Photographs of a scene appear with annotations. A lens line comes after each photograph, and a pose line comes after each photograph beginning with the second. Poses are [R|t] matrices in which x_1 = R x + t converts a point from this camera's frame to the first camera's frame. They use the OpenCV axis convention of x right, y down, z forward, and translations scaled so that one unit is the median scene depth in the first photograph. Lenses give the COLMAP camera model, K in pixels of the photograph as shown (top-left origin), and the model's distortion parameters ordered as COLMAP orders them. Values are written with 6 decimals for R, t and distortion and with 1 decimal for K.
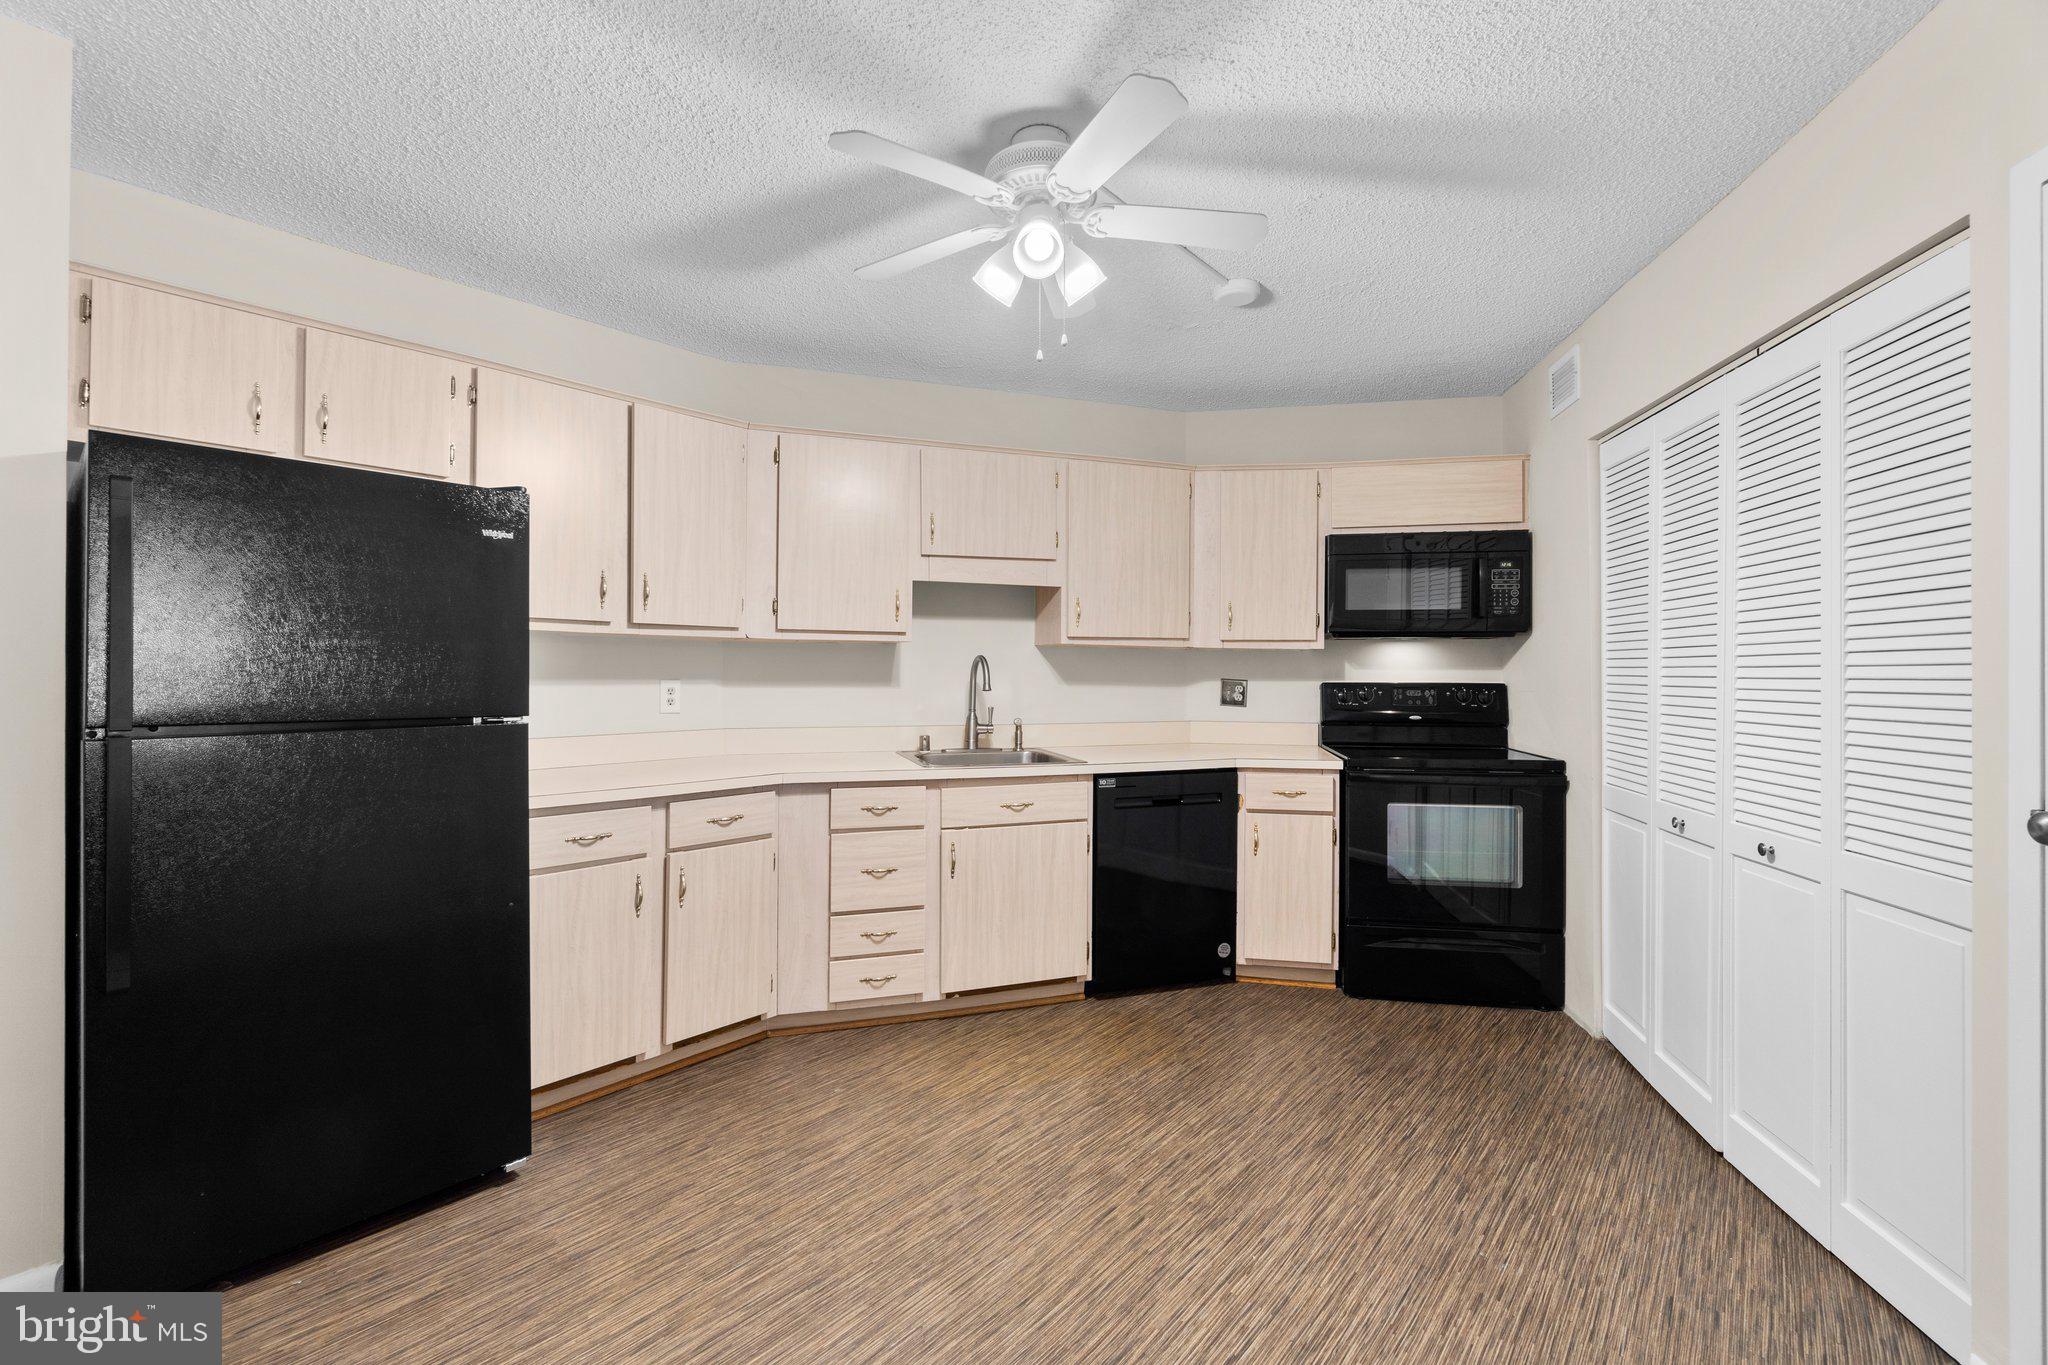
lens RADIAL K [[879.7, 0, 1023.7], [0, 879.7, 670.0], [0, 0, 1]] dist [-0.010175, 0.000583]
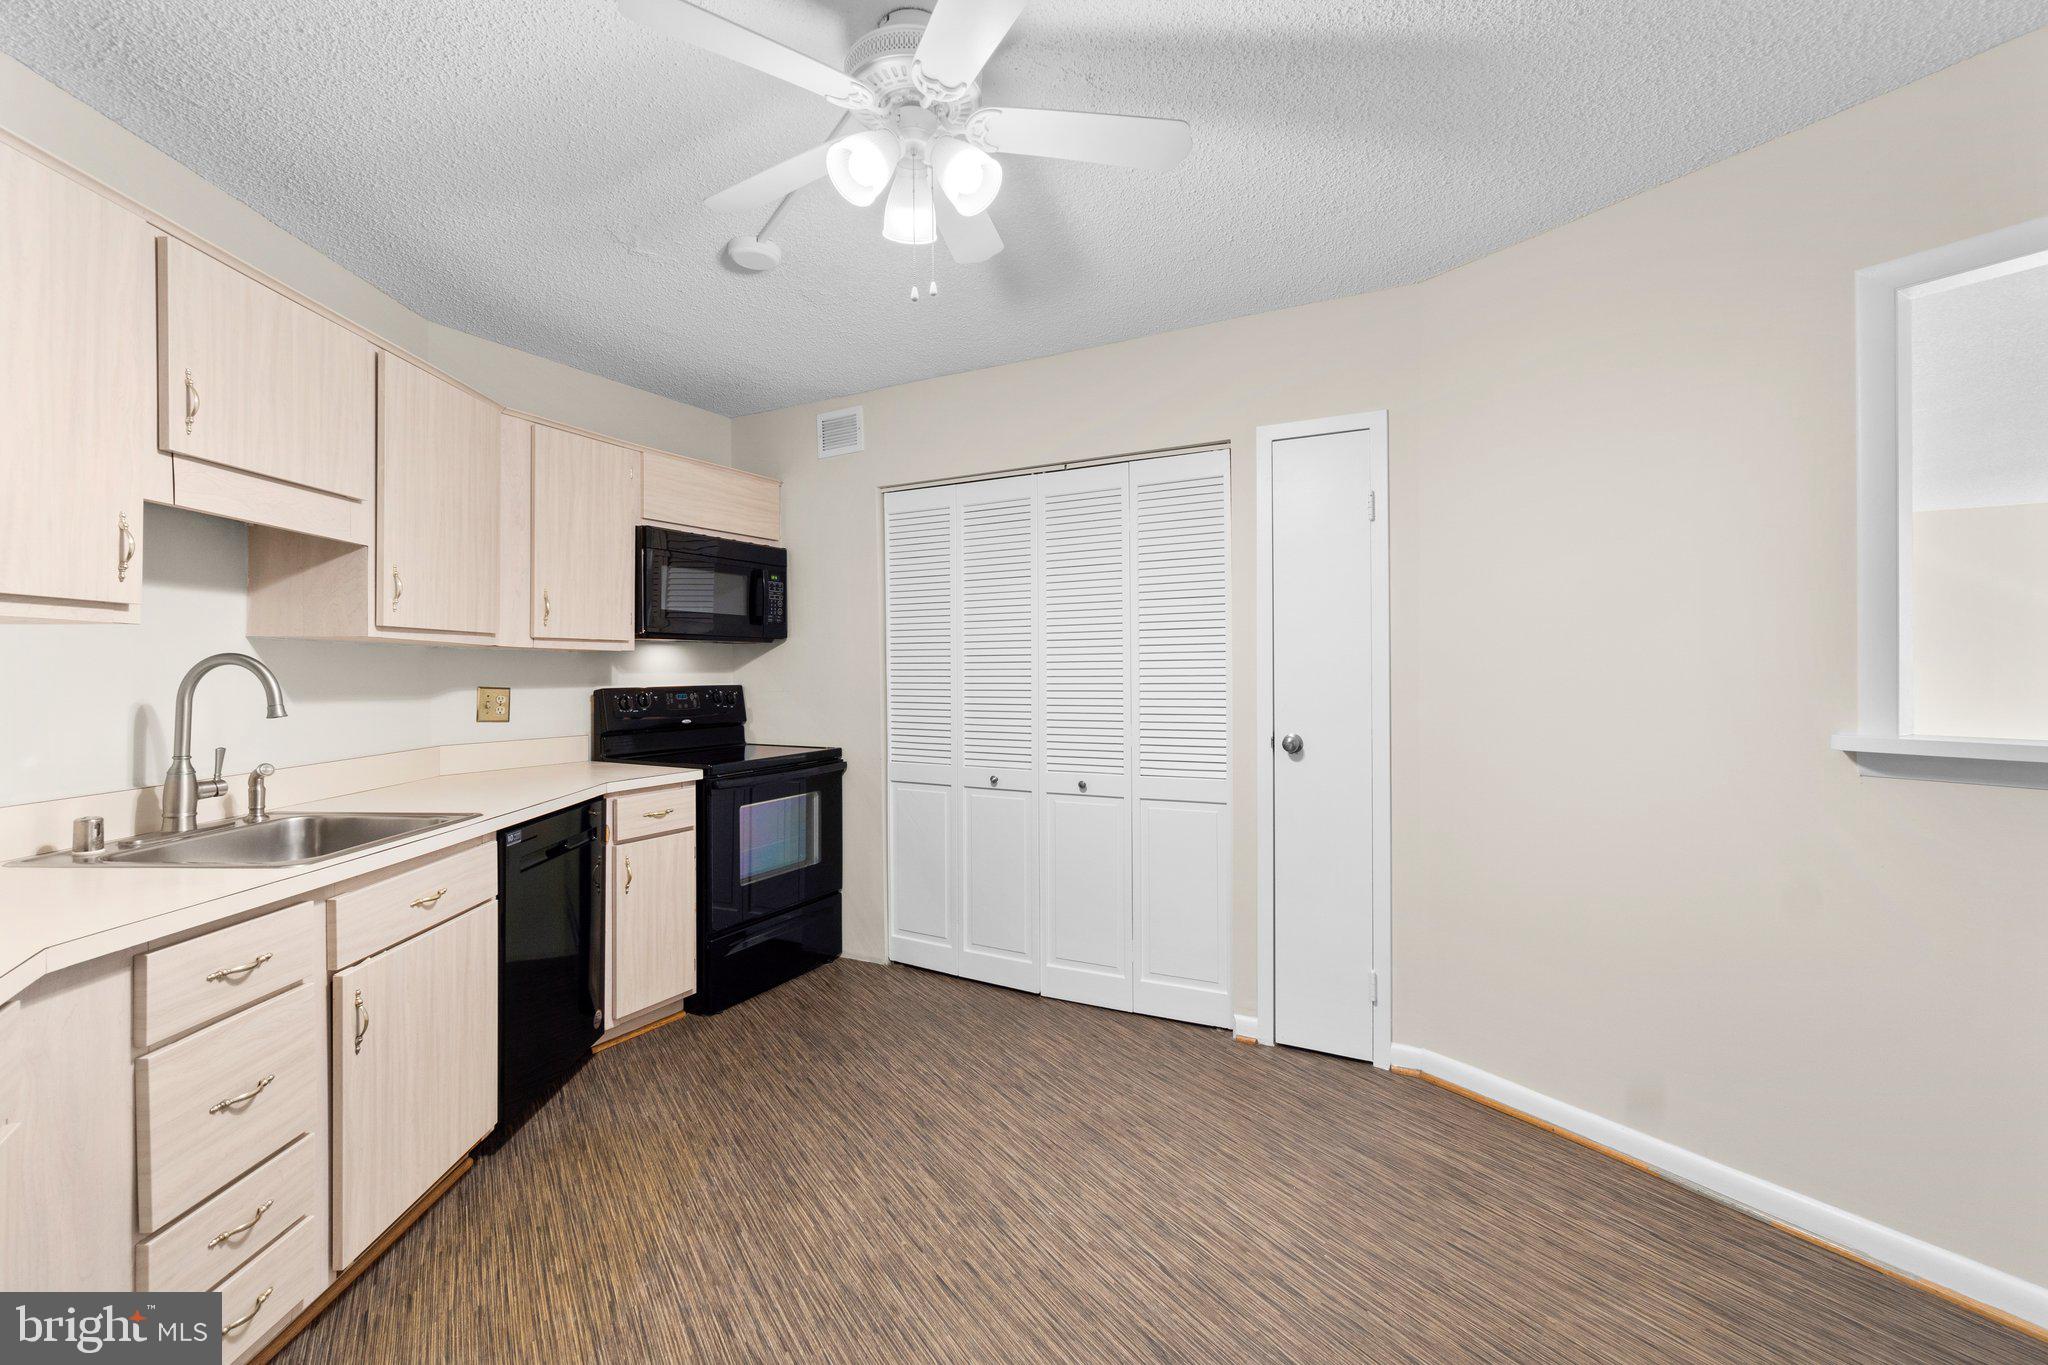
lens RADIAL K [[879.7, 0, 1006.2], [0, 879.7, 673.6], [0, 0, 1]] dist [-0.010175, 0.000583]
pose [[0.307046, -0.009586, 0.951646, -0.459359], [0.006999, 0.999945, 0.007815, -0.005999], [-0.951669, 0.004261, 0.307096, 0.417520]]
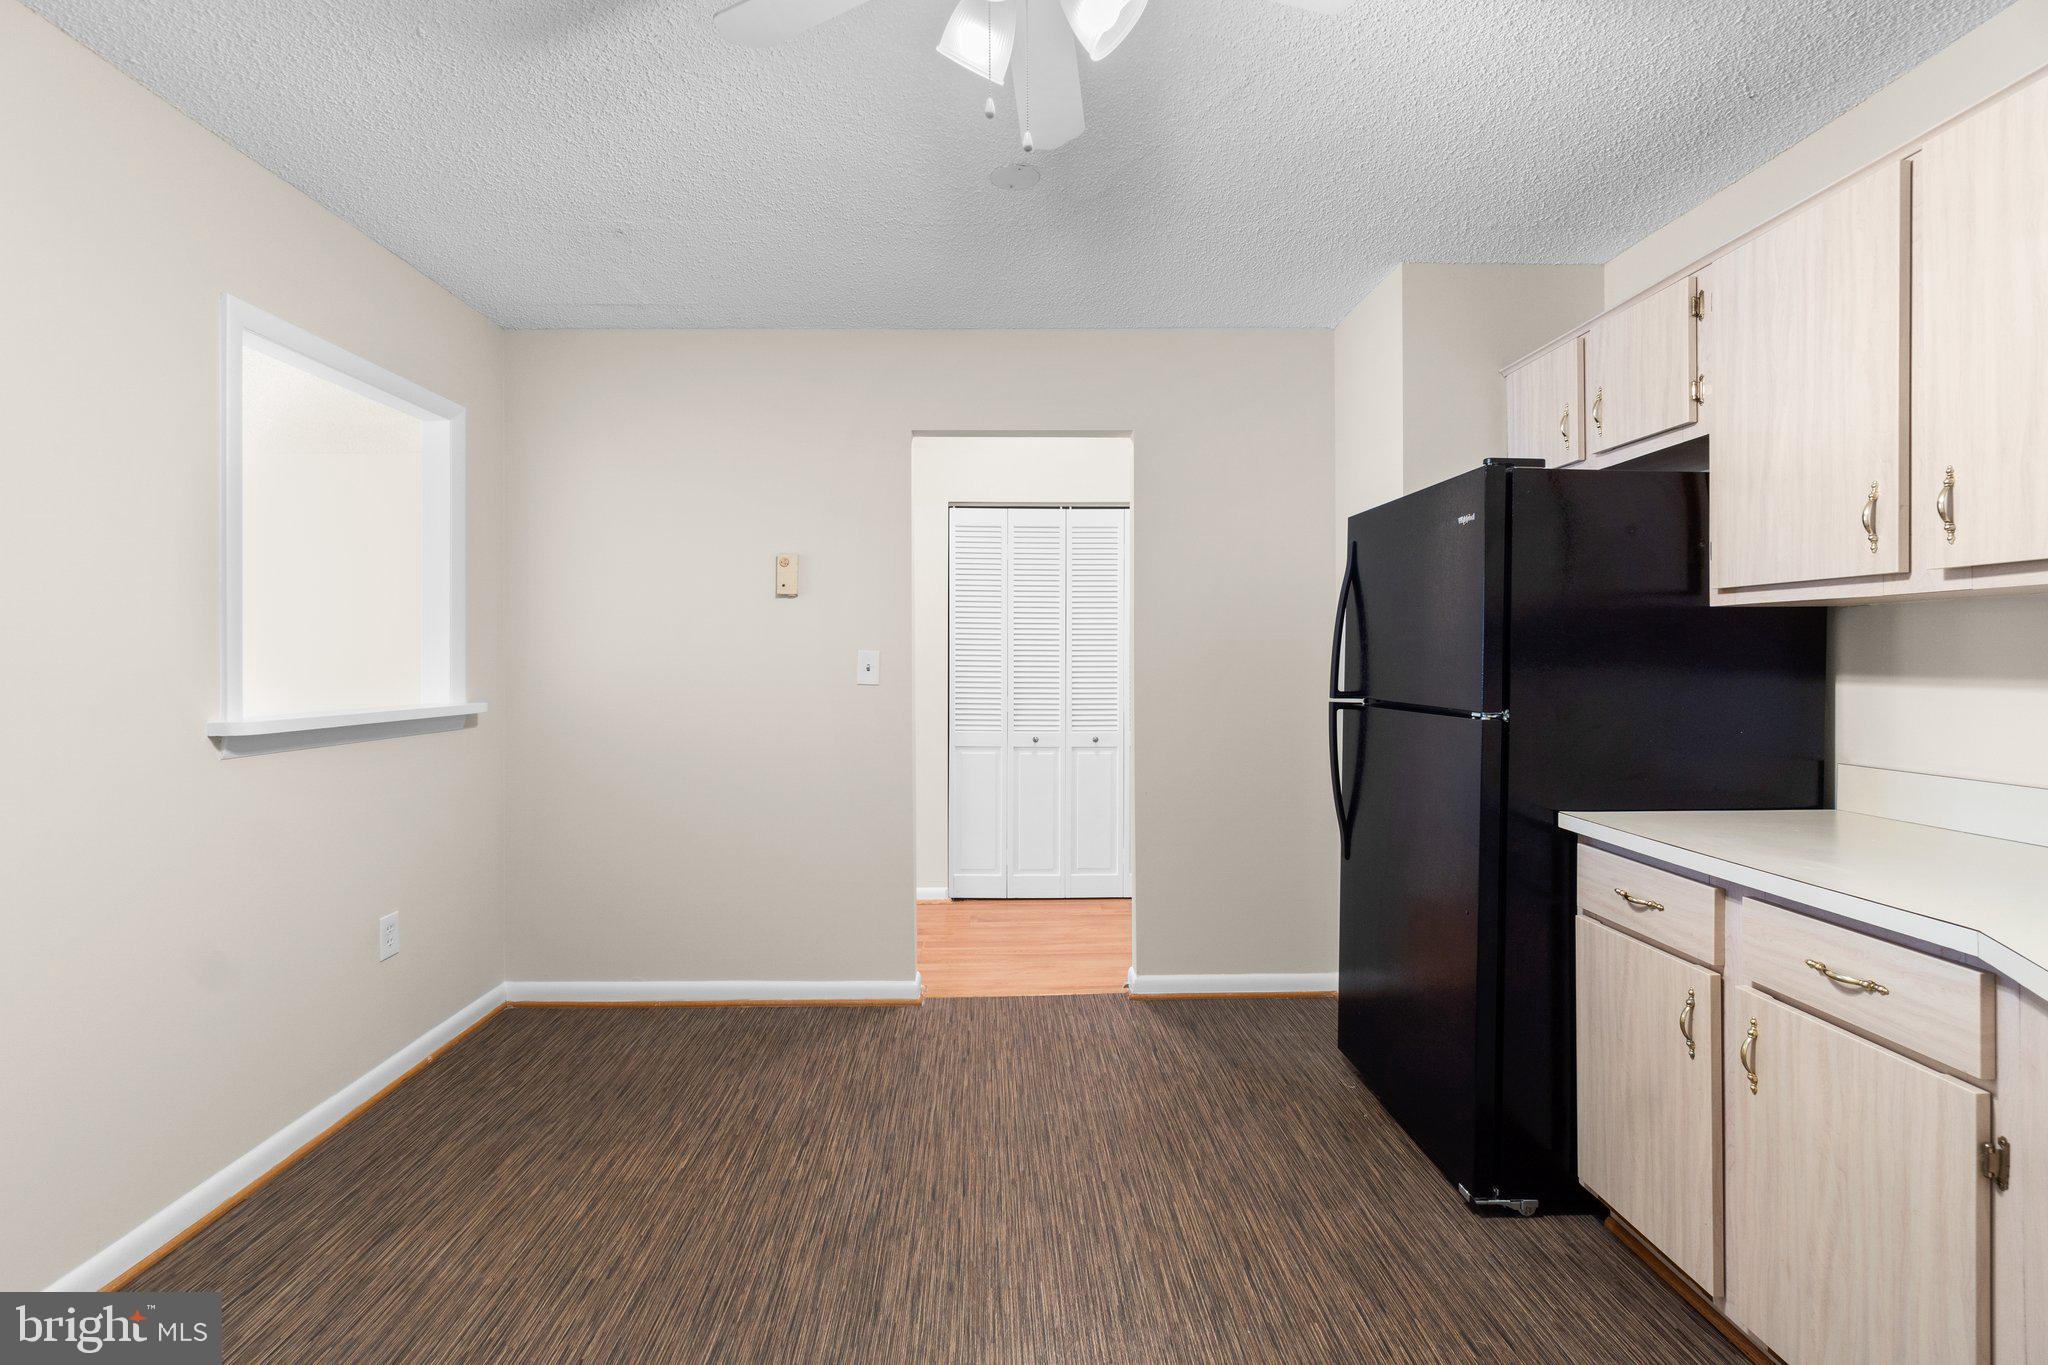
lens RADIAL K [[879.7, 0, 1006.7], [0, 879.7, 670.6], [0, 0, 1]] dist [-0.010175, 0.000583]
pose [[-0.749188, 0.005198, -0.662337, 0.466055], [0.002595, 0.999985, 0.004913, 0.003811], [0.662352, 0.001962, -0.749190, 1.137924]]
